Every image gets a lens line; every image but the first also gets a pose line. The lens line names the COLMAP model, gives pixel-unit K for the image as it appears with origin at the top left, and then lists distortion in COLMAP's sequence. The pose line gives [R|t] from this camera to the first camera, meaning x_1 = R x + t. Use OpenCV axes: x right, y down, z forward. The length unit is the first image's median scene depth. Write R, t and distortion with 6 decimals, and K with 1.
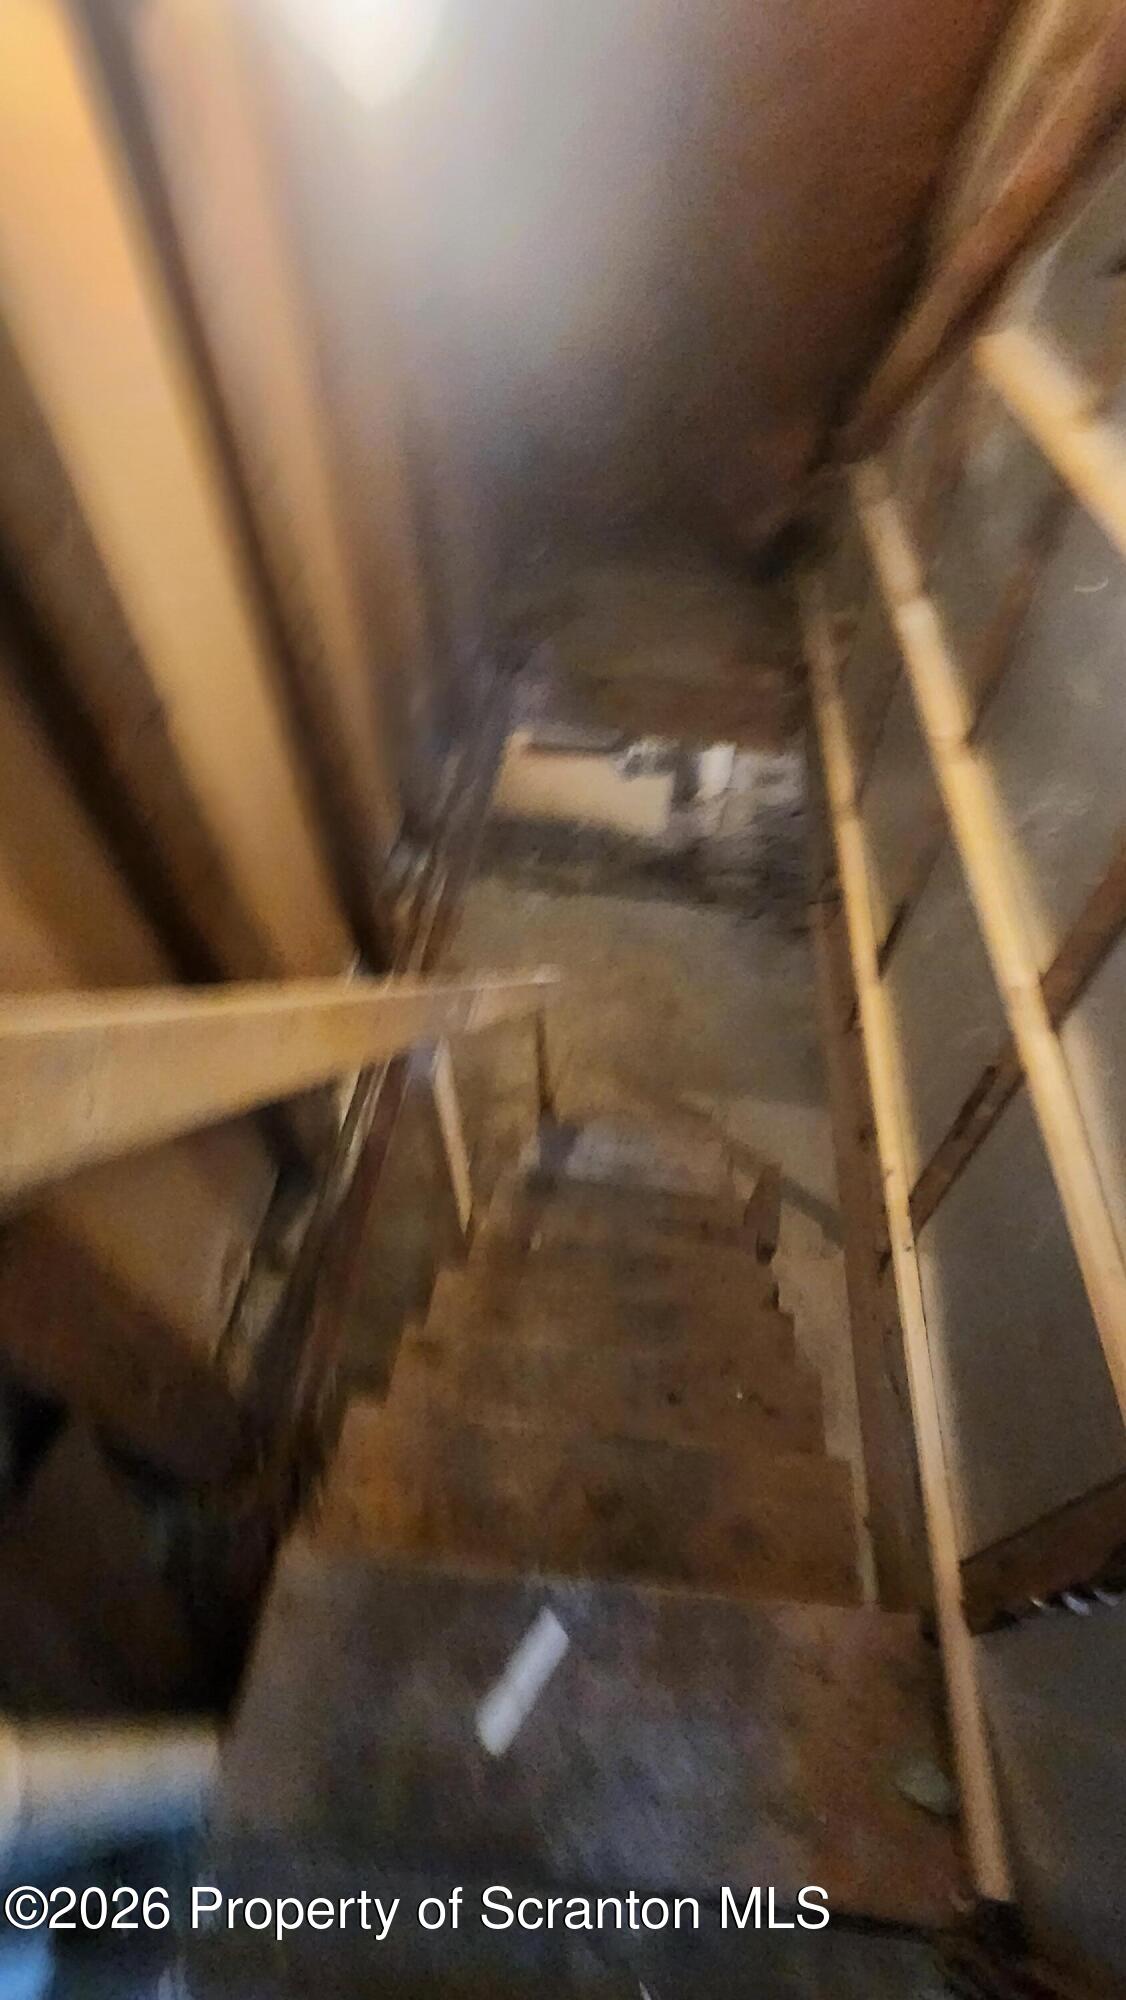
lens RADIAL K [[830.5, 0, 601.5], [0, 830.5, 997.4], [0, 0, 1]] dist [0.001866, 0.000426]
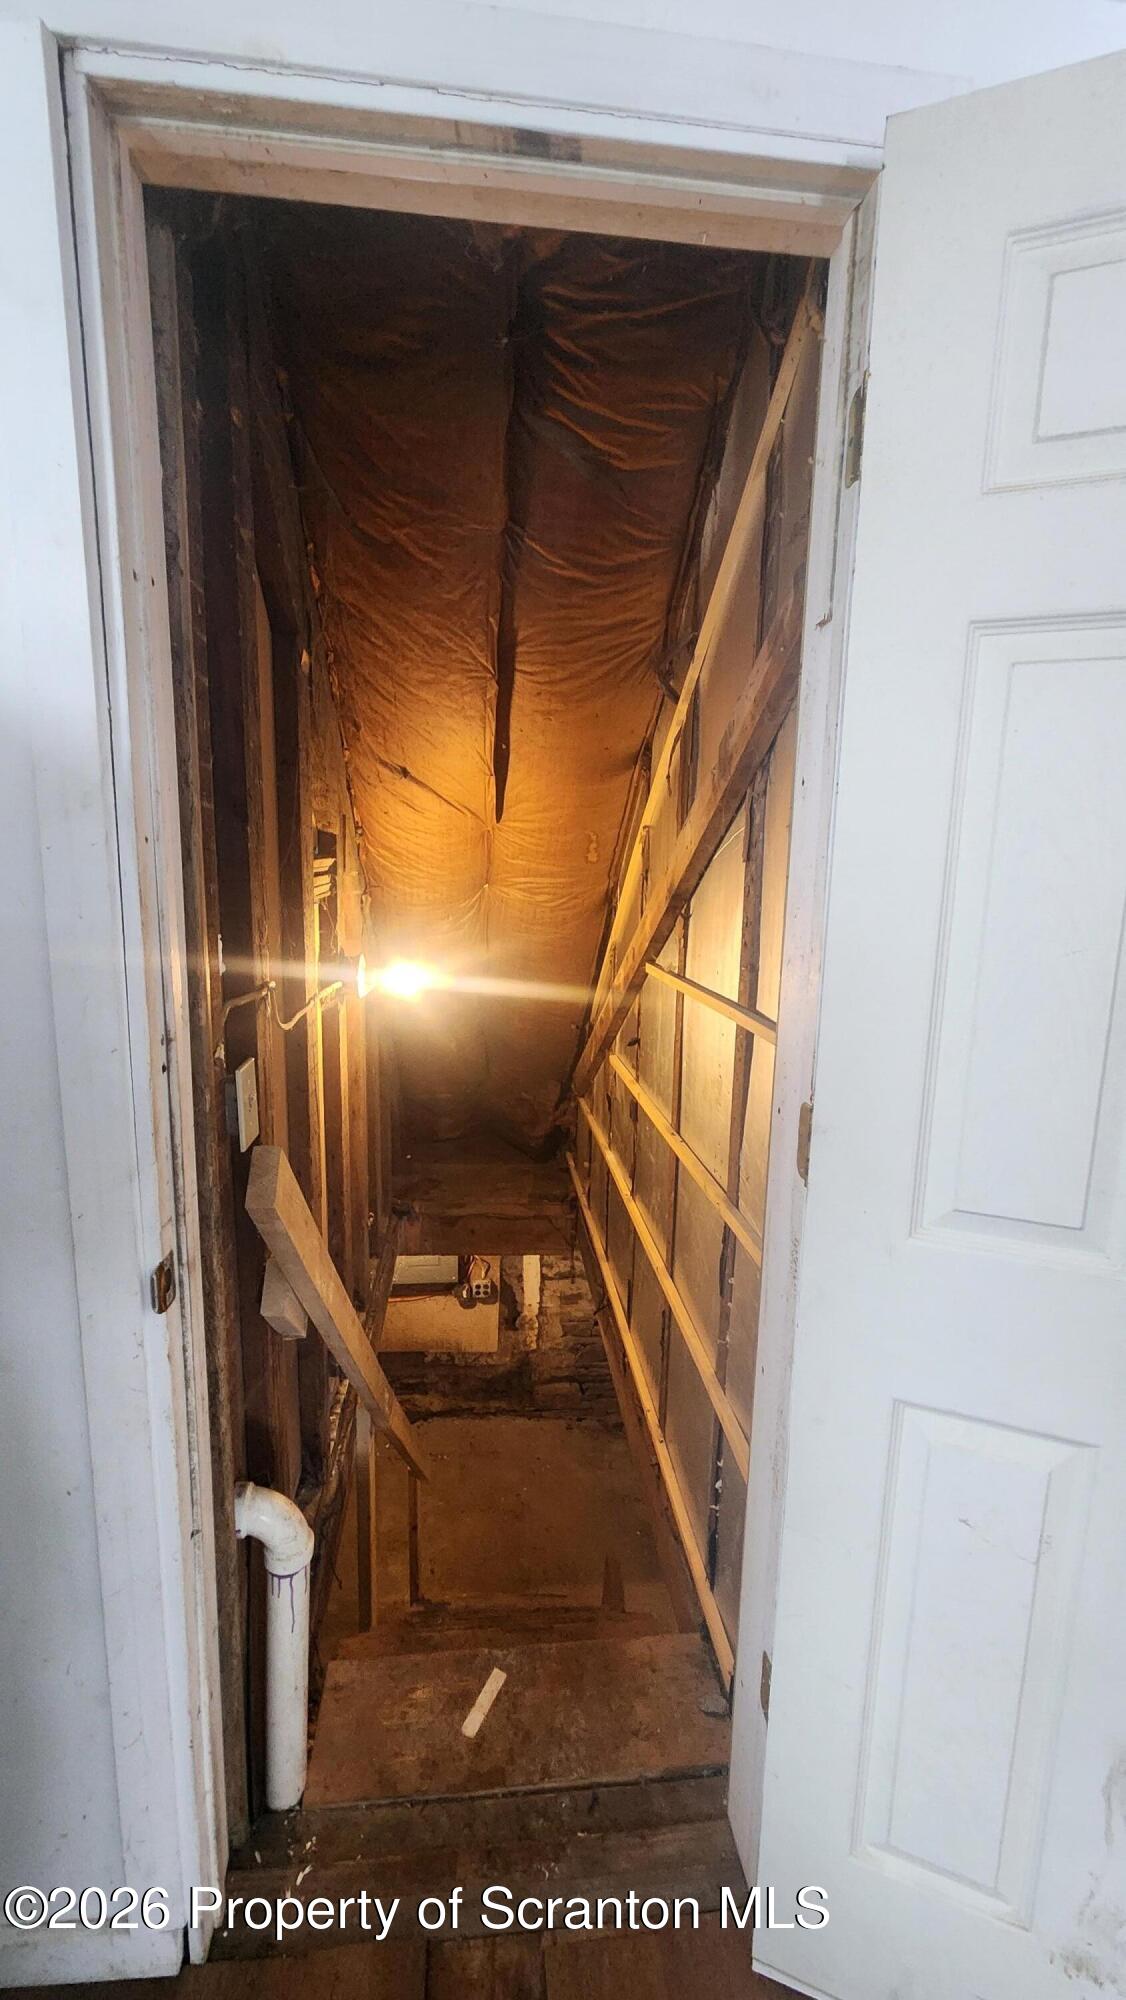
lens RADIAL K [[827.2, 0, 563.0], [0, 827.2, 1000.0], [0, 0, 1]] dist [-0.000626, 0.000022]
pose [[0.980466, -0.032262, 0.194023, -0.094498], [0.150025, 0.760591, -0.631660, 0.353291], [-0.127193, 0.648430, 0.750574, -0.534105]]
